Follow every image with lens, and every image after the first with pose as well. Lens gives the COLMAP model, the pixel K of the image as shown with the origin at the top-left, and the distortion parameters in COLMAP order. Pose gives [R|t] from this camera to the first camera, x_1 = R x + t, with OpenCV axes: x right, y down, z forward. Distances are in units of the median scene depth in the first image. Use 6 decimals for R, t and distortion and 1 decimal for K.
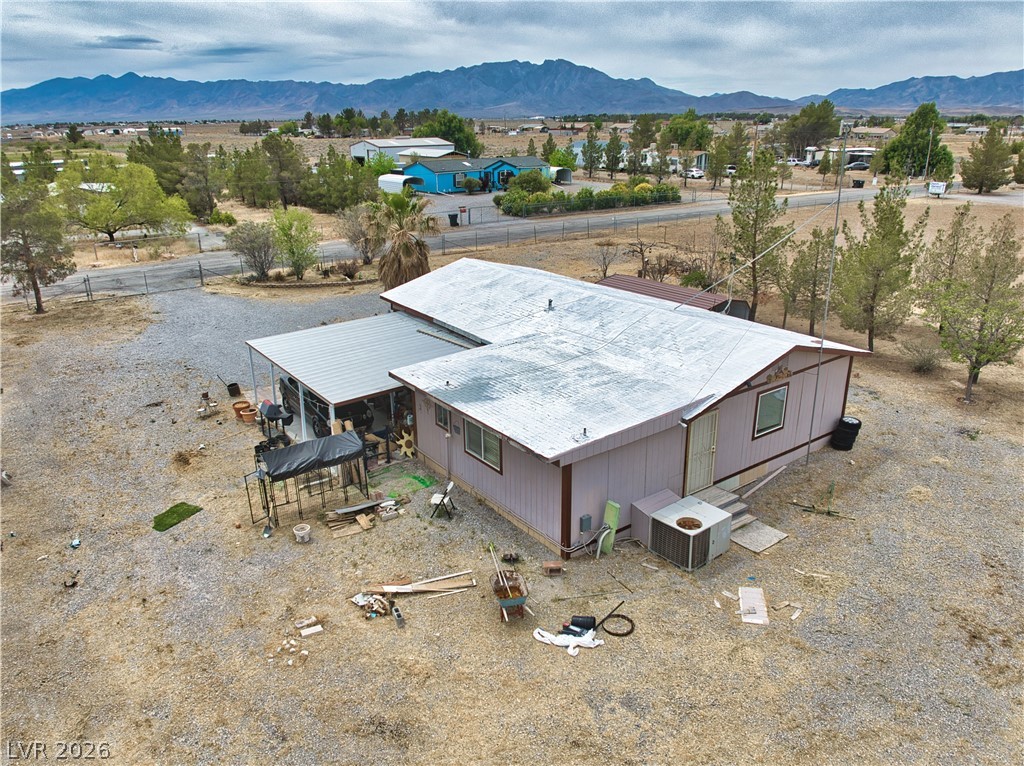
lens RADIAL K [[753.2, 0, 510.4], [0, 753.2, 383.8], [0, 0, 1]] dist [-0.041184, -0.002446]
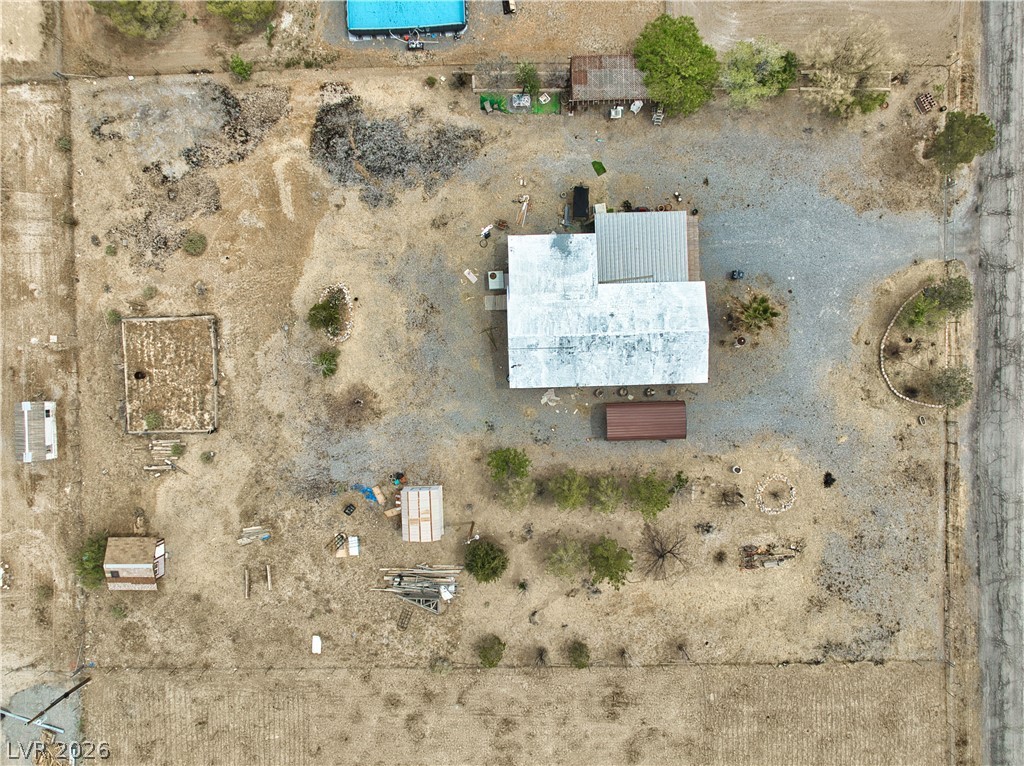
lens RADIAL K [[753.2, 0, 524.5], [0, 753.2, 363.7], [0, 0, 1]] dist [-0.041184, -0.002446]
pose [[-0.567593, 0.823174, 0.014910, 0.299017], [-0.267010, -0.201179, 0.942461, -2.274644], [0.778809, 0.530953, 0.333983, 0.071854]]
